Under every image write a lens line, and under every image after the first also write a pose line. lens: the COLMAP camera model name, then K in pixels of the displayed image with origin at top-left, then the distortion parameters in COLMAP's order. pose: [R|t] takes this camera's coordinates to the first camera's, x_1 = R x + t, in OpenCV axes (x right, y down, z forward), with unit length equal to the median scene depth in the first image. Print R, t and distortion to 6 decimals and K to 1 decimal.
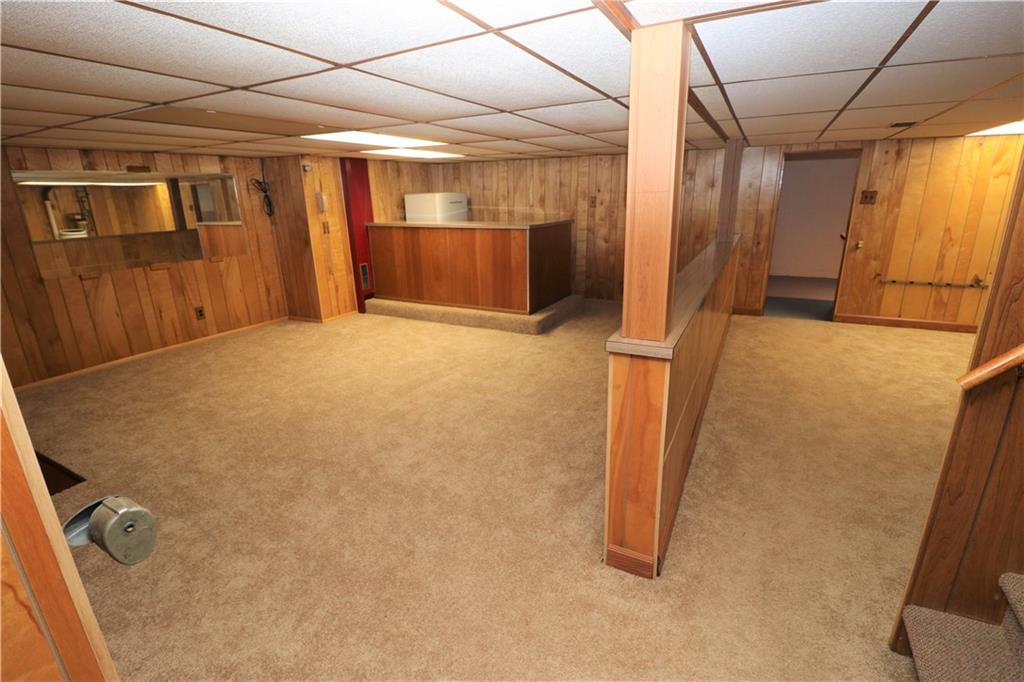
lens RADIAL K [[475.7, 0, 516.9], [0, 475.7, 341.4], [0, 0, 1]] dist [-0.004247, -0.009378]
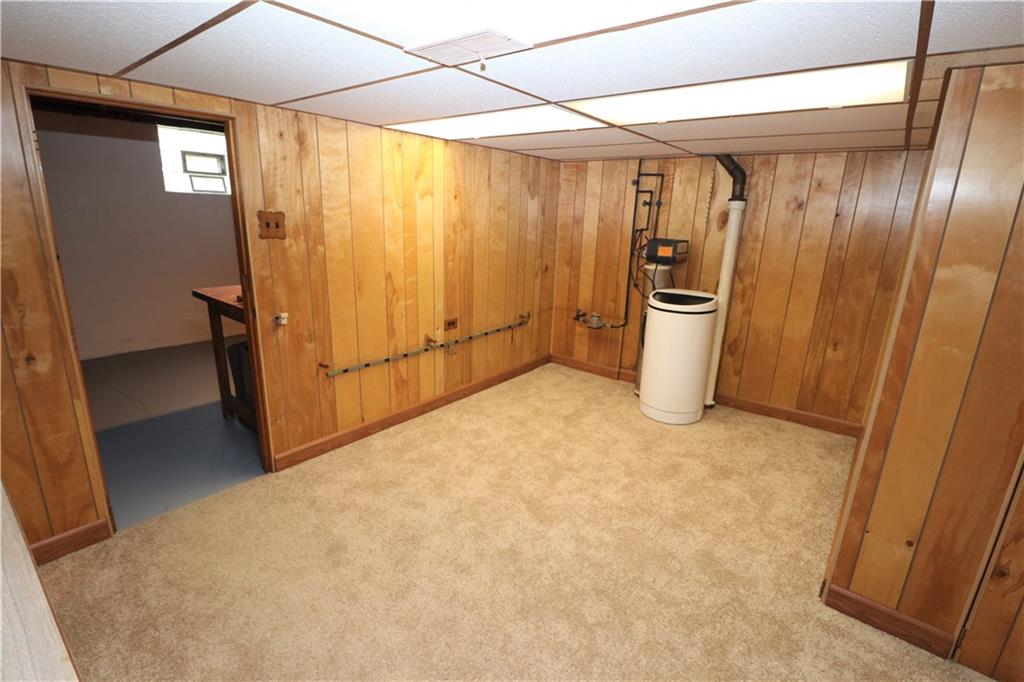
lens RADIAL K [[475.7, 0, 510.8], [0, 475.7, 342.1], [0, 0, 1]] dist [-0.004247, -0.009378]
pose [[0.199228, -0.229150, 0.952785, 0.310801], [0.246509, 0.952730, 0.177591, -0.224857], [-0.948442, 0.199489, 0.246298, 0.696932]]
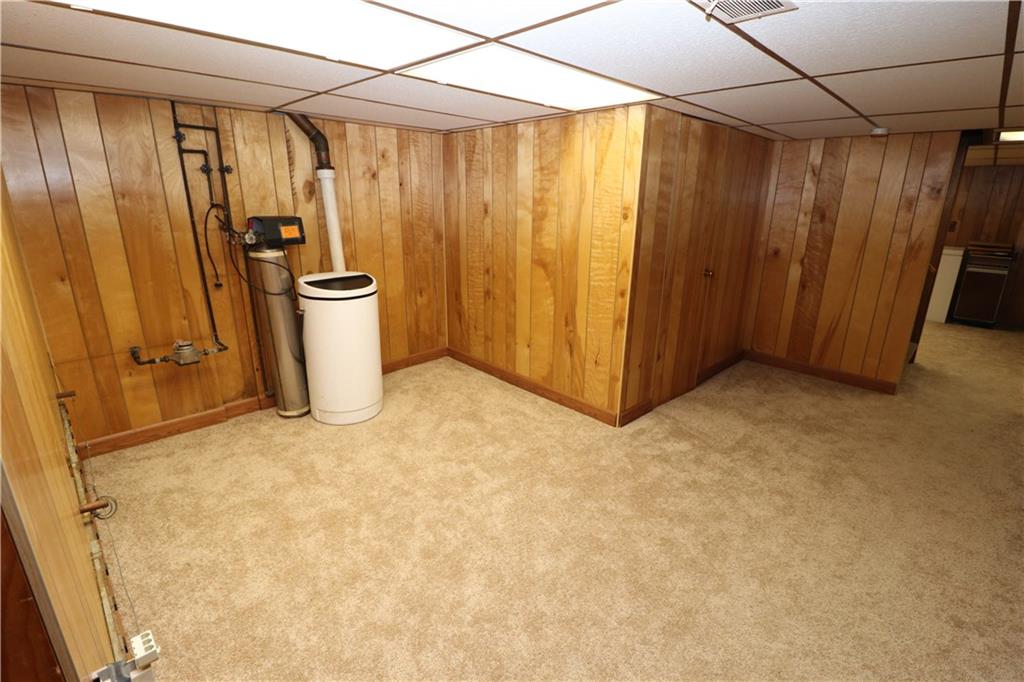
lens RADIAL K [[475.7, 0, 506.9], [0, 475.7, 340.0], [0, 0, 1]] dist [-0.004247, -0.009378]
pose [[-0.952791, -0.074638, 0.294310, 0.613223], [0.098018, 0.841807, 0.530805, -0.328099], [-0.287370, 0.534594, -0.794750, 1.039554]]
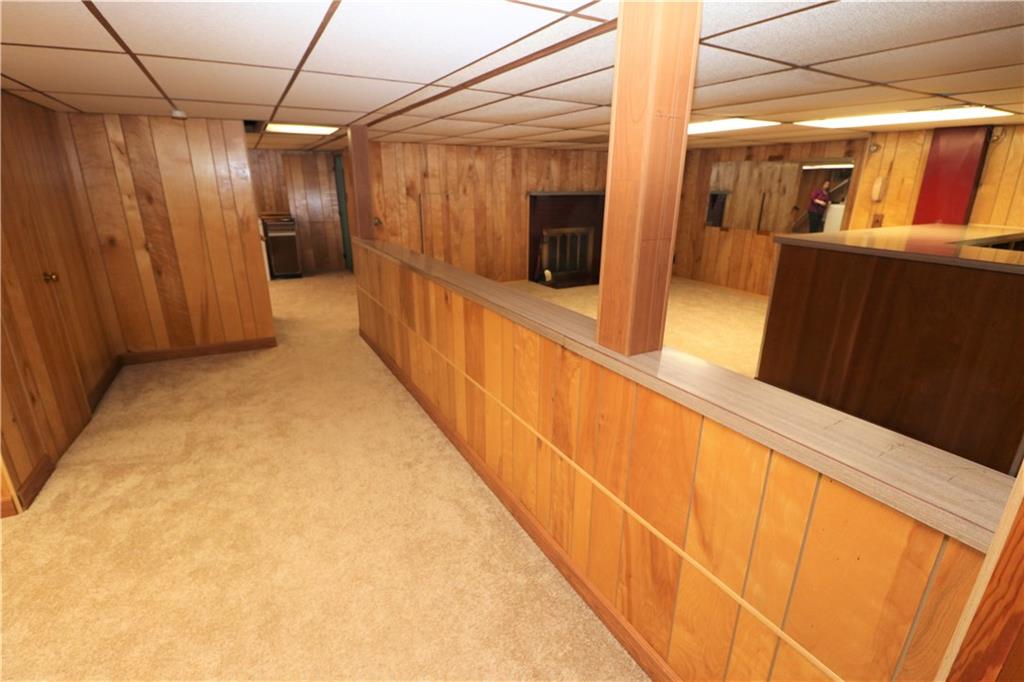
lens RADIAL K [[475.7, 0, 514.1], [0, 475.7, 342.4], [0, 0, 1]] dist [-0.004247, -0.009378]
pose [[-0.557037, 0.280154, -0.781808, 0.683093], [-0.236885, 0.848678, 0.472897, -0.331348], [0.795987, 0.448619, -0.406381, 1.031129]]
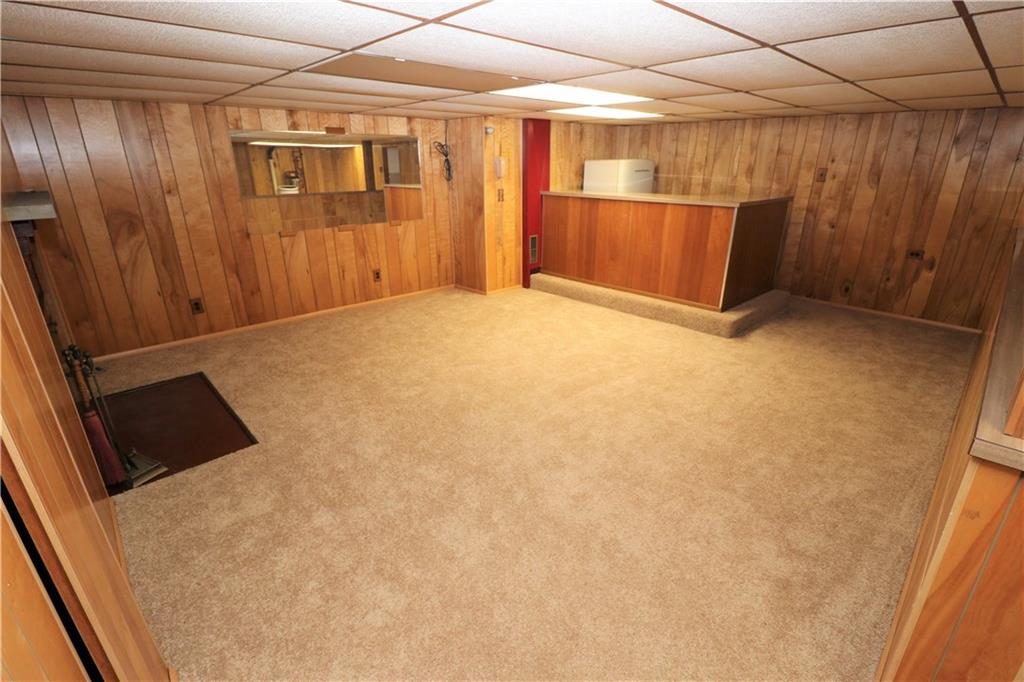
lens RADIAL K [[475.7, 0, 515.2], [0, 475.7, 340.3], [0, 0, 1]] dist [-0.004247, -0.009378]
pose [[0.945653, 0.128769, -0.298597, -0.066254], [-0.110082, 0.990806, 0.078653, -0.037101], [0.305979, -0.041509, 0.951133, 0.117327]]
